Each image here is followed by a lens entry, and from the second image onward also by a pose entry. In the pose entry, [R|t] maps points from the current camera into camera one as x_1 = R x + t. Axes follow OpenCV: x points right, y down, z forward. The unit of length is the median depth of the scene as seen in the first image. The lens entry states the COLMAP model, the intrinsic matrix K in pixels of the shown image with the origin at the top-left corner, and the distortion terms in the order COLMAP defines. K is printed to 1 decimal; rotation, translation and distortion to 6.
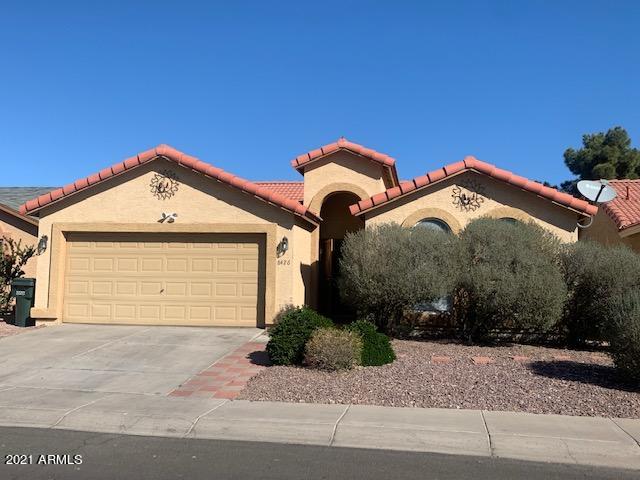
lens RADIAL K [[641.8, 0, 323.3], [0, 641.8, 241.2], [0, 0, 1]] dist [0.019692, 0.000000]
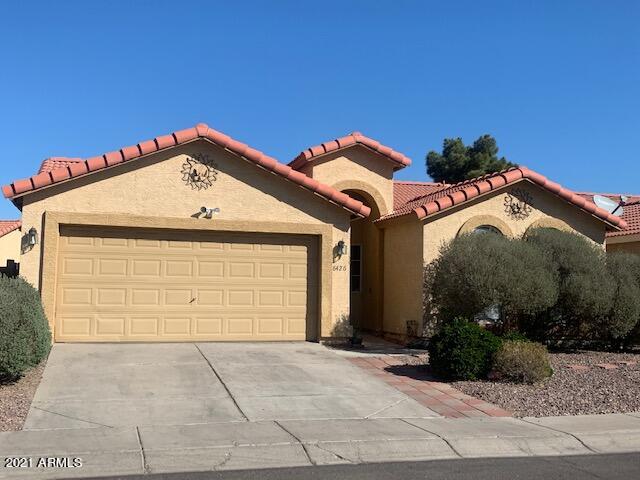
lens RADIAL K [[747.5, 0, 317.7], [0, 747.5, 235.5], [0, 0, 1]] dist [0.008317, 0.000000]
pose [[0.907374, 0.030312, 0.419231, -0.522347], [-0.030984, 0.999506, -0.005207, -0.006157], [-0.419182, -0.008265, 0.907865, 0.063537]]
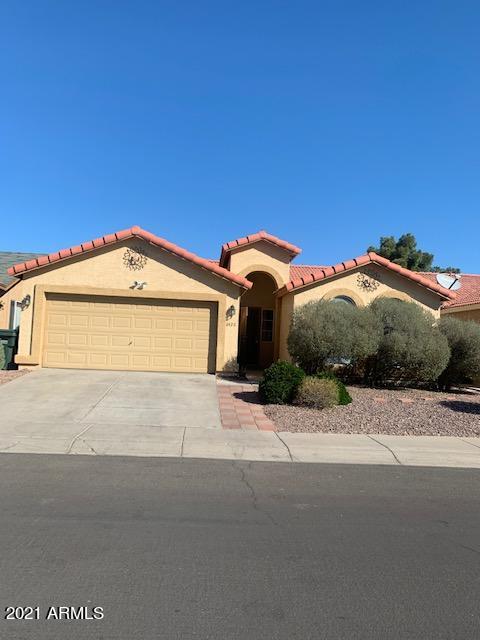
lens RADIAL K [[489.8, 0, 235.9], [0, 489.8, 323.7], [0, 0, 1]] dist [0.030744, -0.006776]
pose [[0.976360, 0.033264, 0.213575, -0.261747], [-0.041956, 0.998460, 0.036292, -0.004780], [-0.212039, -0.044394, 0.976252, 0.024529]]
